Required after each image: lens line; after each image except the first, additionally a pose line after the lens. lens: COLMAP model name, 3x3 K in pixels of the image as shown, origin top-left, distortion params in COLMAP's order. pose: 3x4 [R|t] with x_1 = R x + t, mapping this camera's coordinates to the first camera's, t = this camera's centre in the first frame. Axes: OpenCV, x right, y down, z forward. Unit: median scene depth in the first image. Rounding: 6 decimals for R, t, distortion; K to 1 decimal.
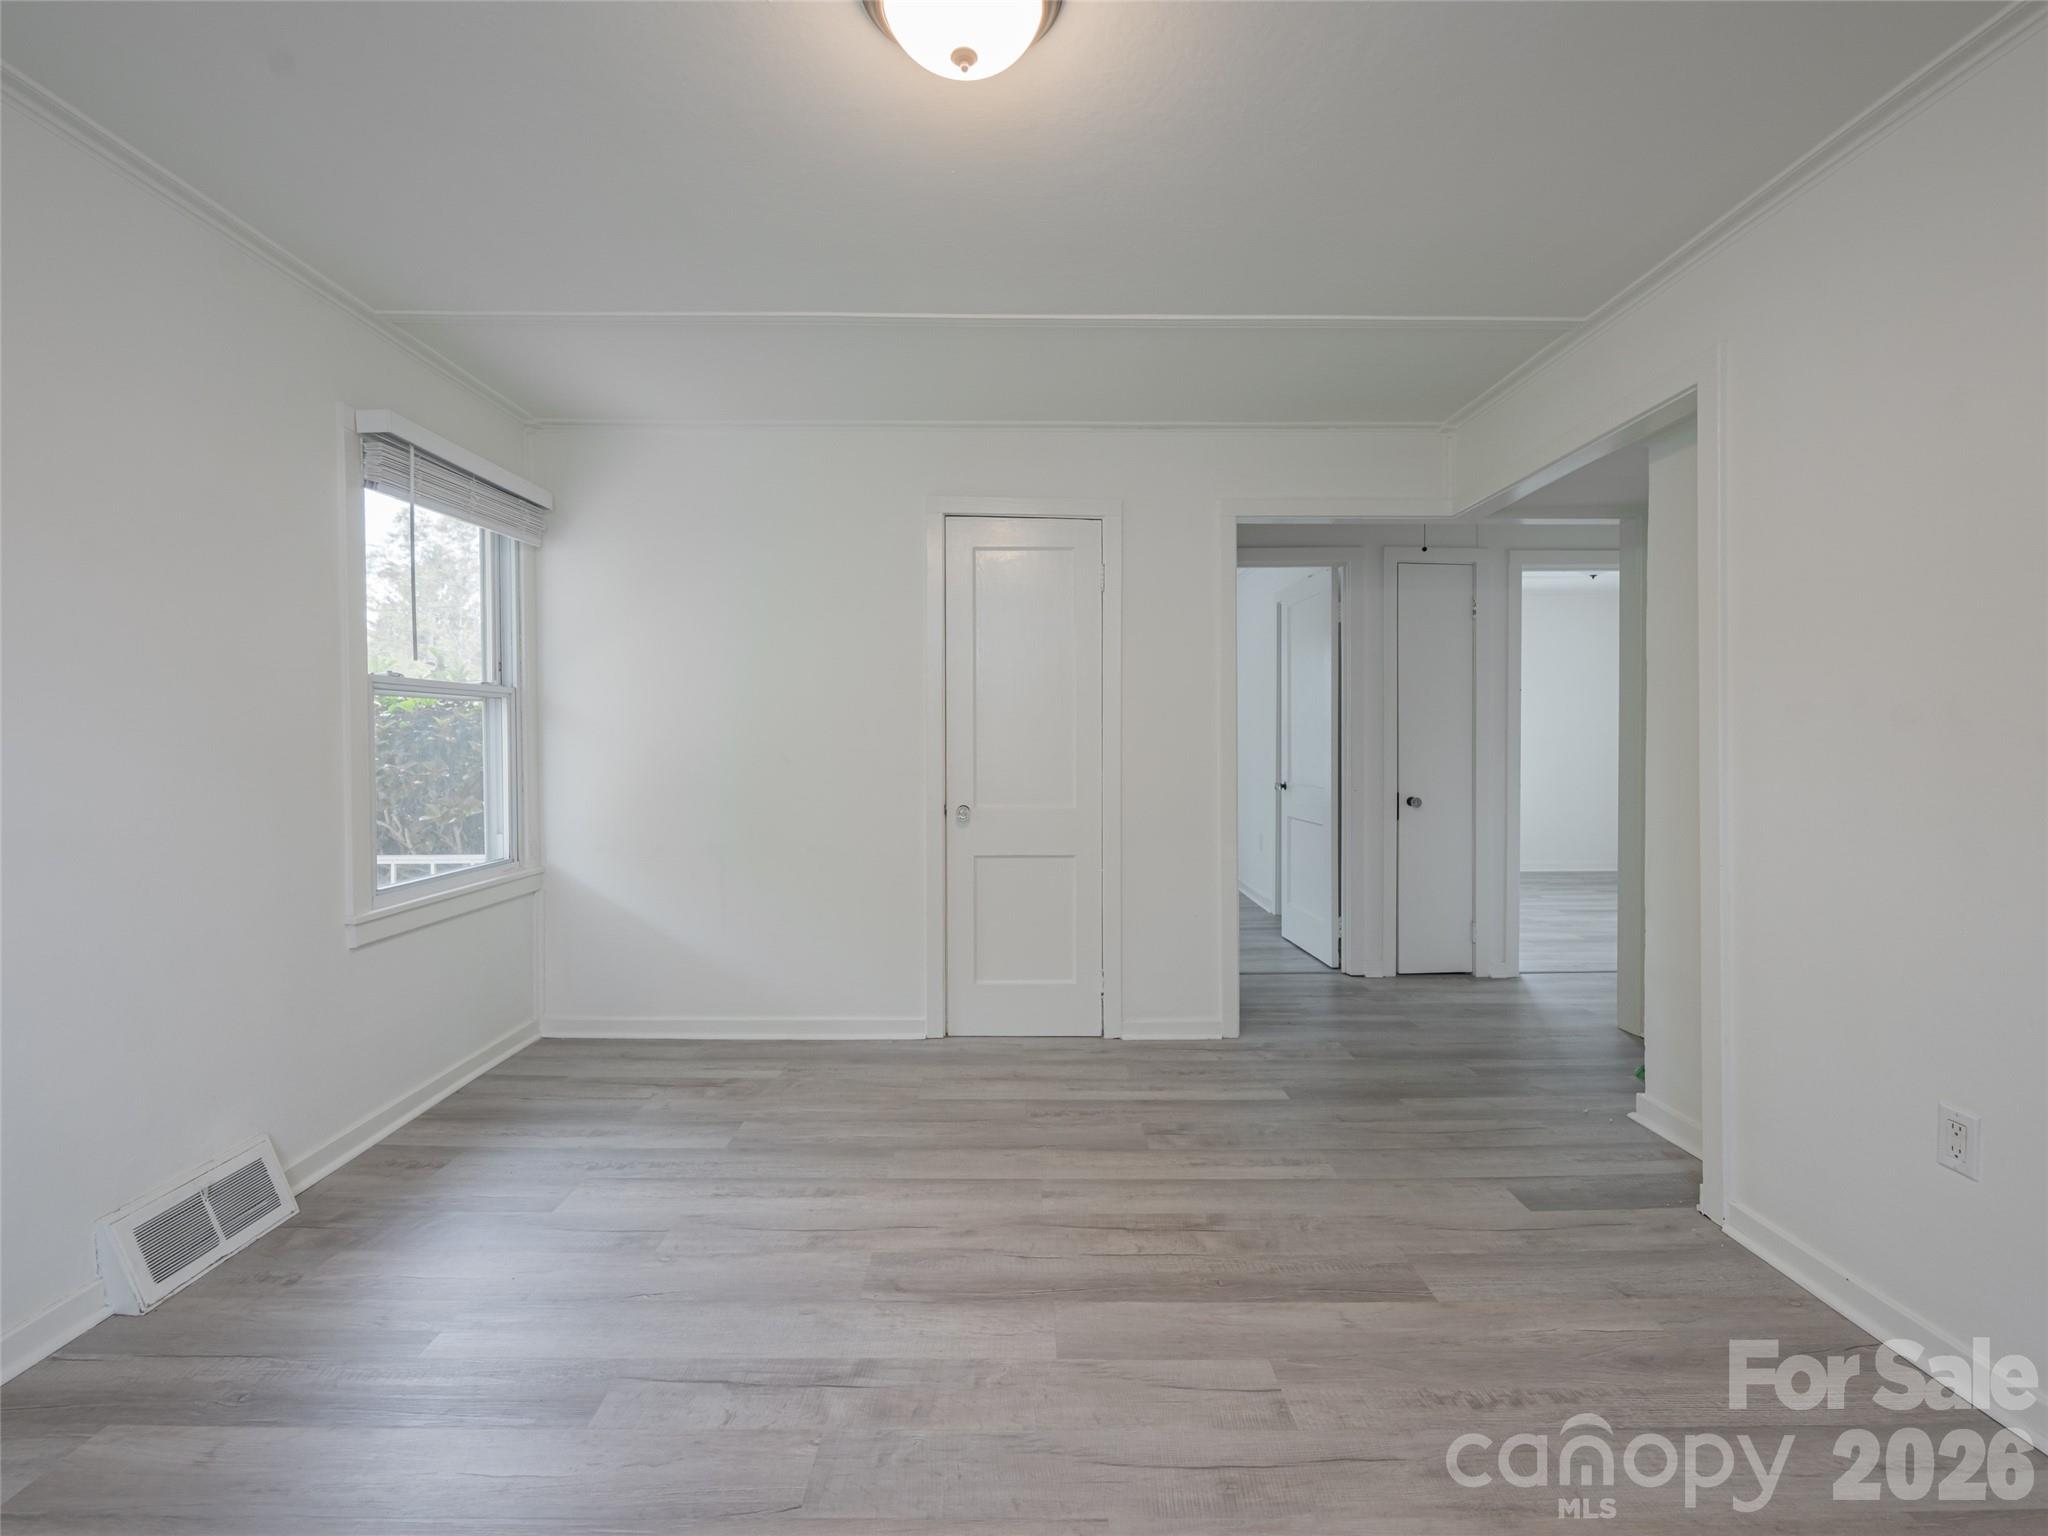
lens RADIAL K [[914.0, 0, 1024.1], [0, 914.0, 747.1], [0, 0, 1]] dist [-0.002389, 0.000426]
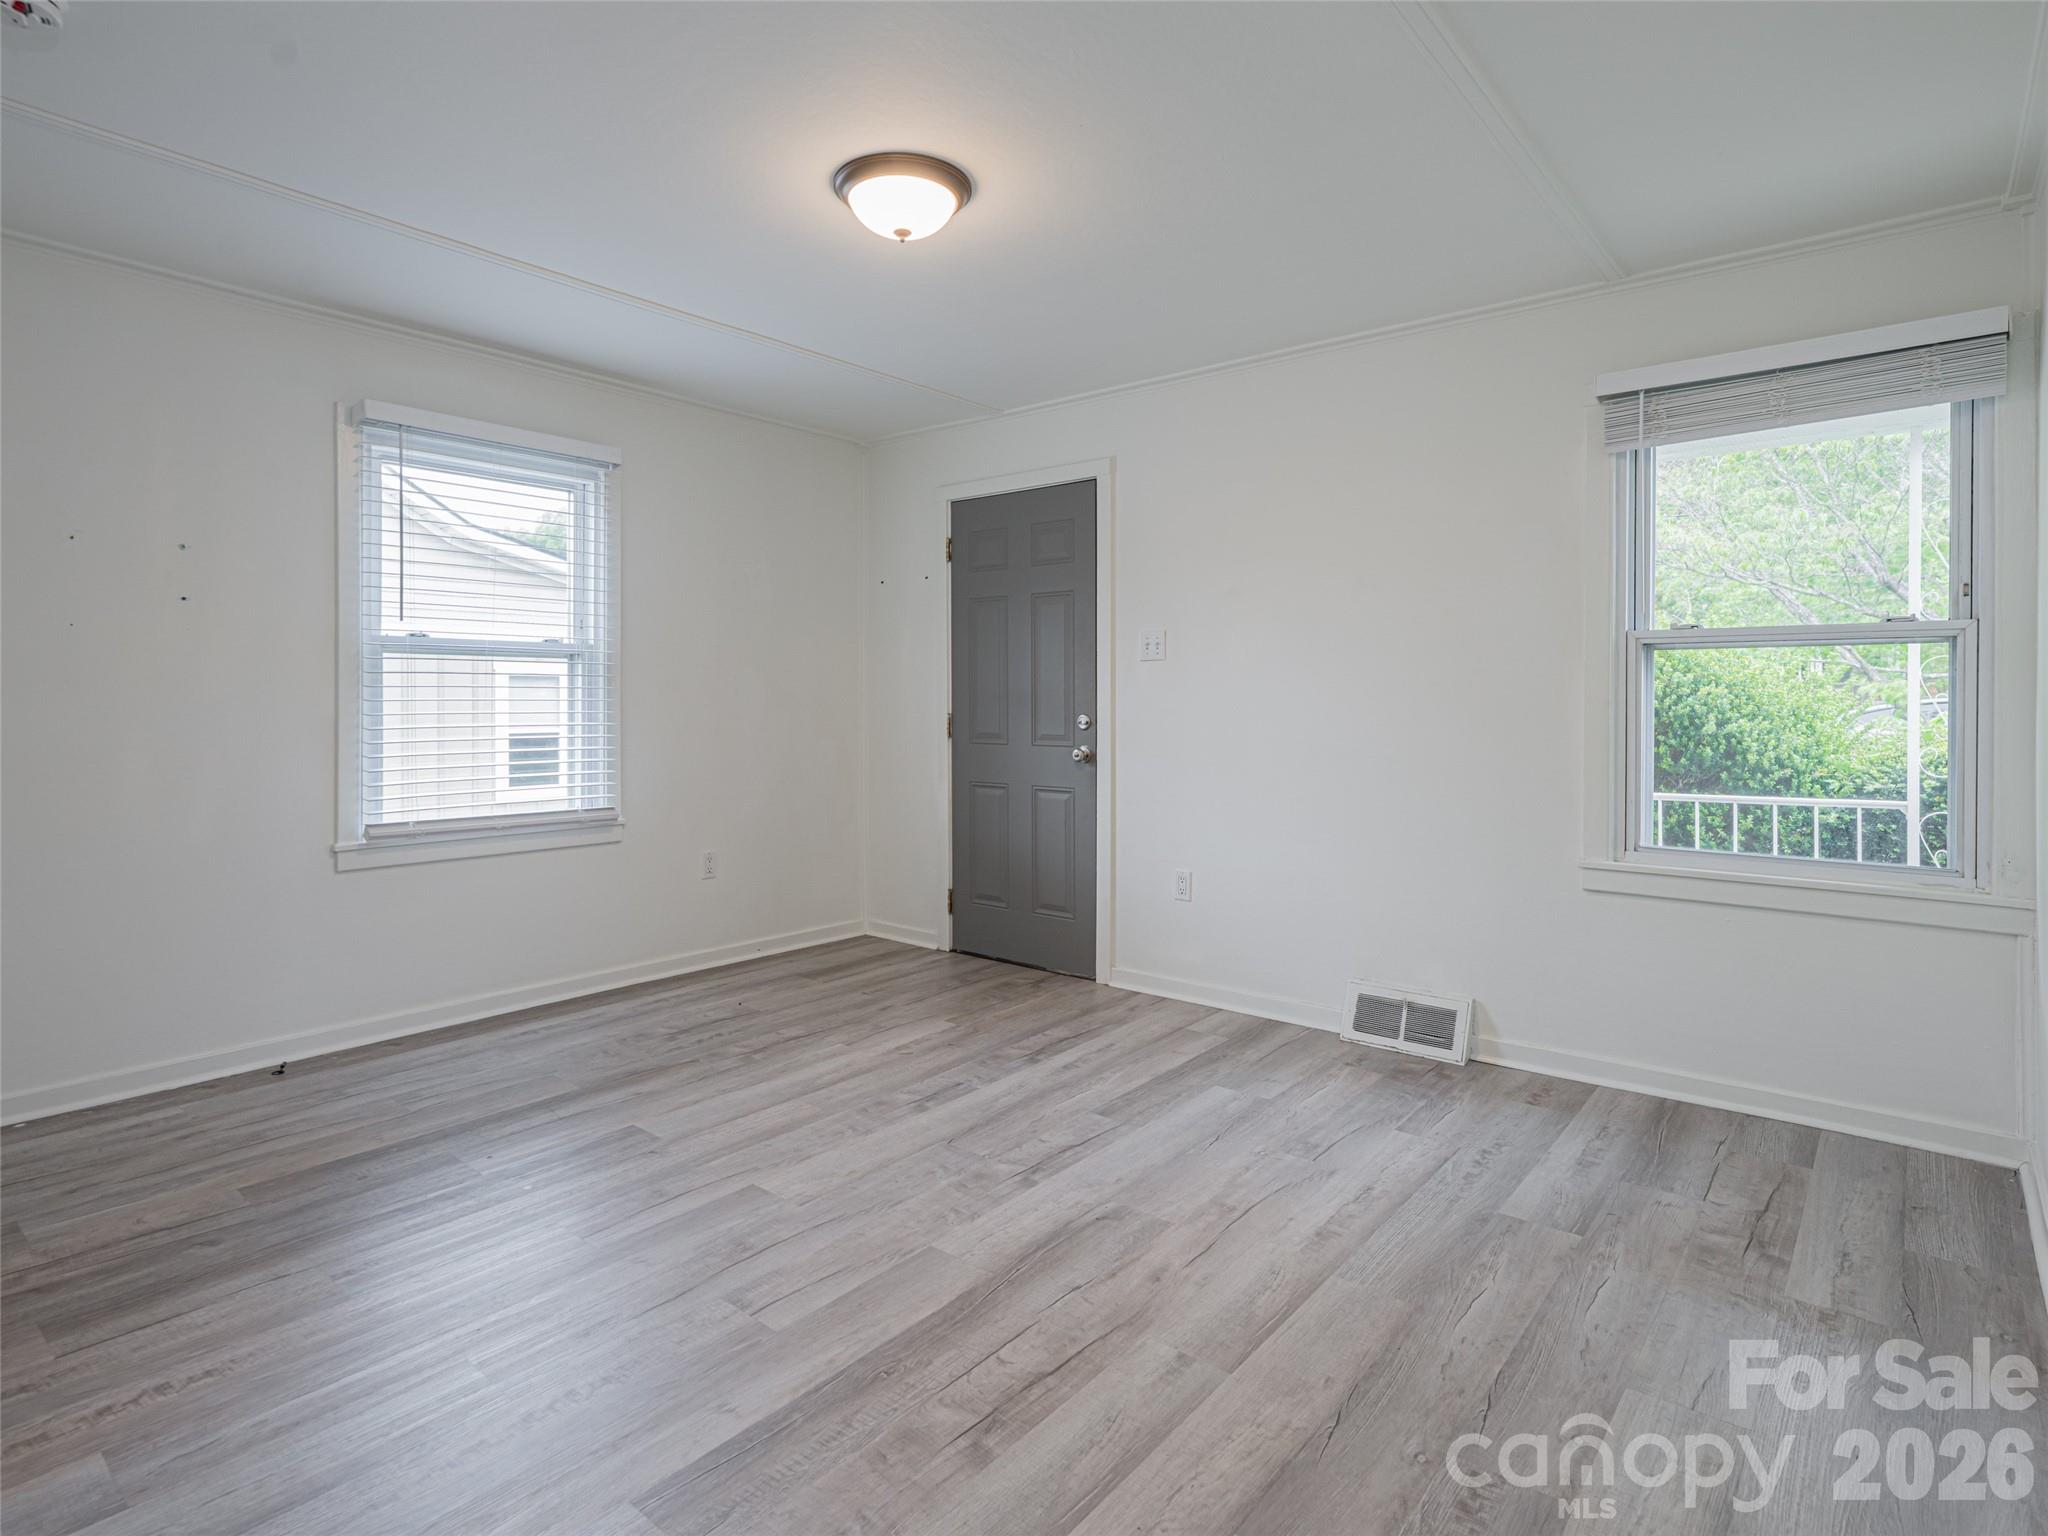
lens RADIAL K [[1090.5, 0, 1022.9], [0, 1090.5, 699.8], [0, 0, 1]] dist [-0.002739, 0.000130]
pose [[-0.638553, 0.002108, -0.769575, 0.628607], [-0.009535, 0.999898, 0.010651, -0.008969], [0.769519, 0.014139, -0.638467, 1.225353]]
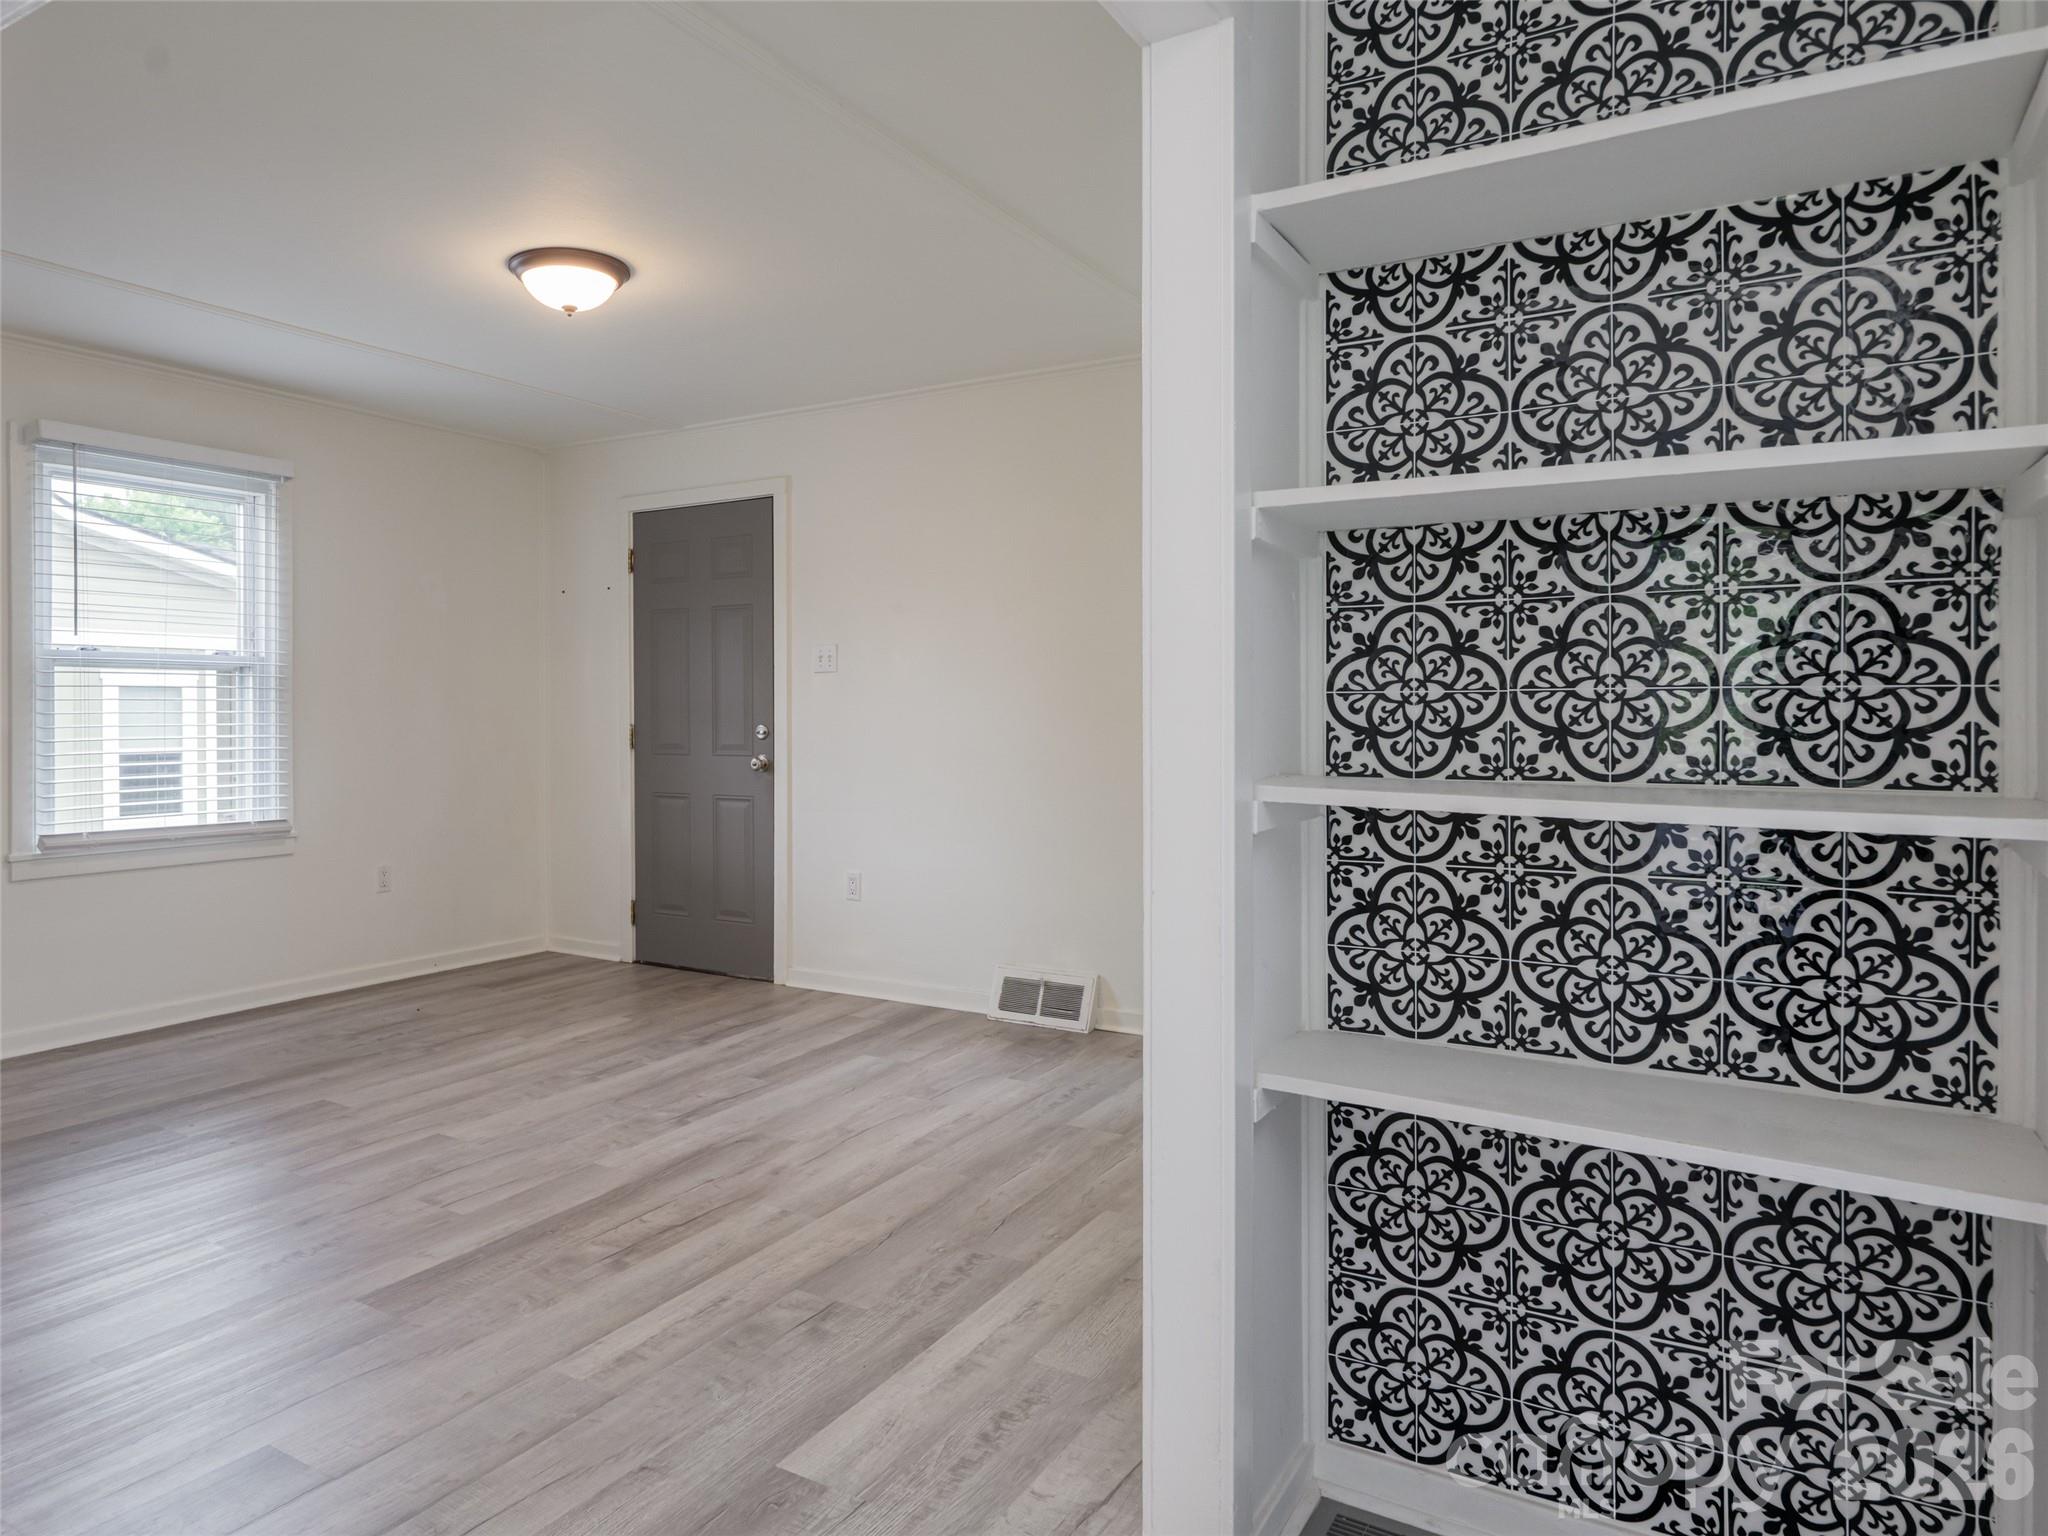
lens RADIAL K [[1319.5, 0, 910.9], [0, 1319.5, 708.0], [0, 0, 1]] dist [-0.000922, -0.000868]
pose [[-0.543523, 0.002047, -0.839392, 0.898671], [-0.006650, 0.999955, 0.006745, -0.011527], [0.839368, 0.009248, -0.543485, 1.553240]]
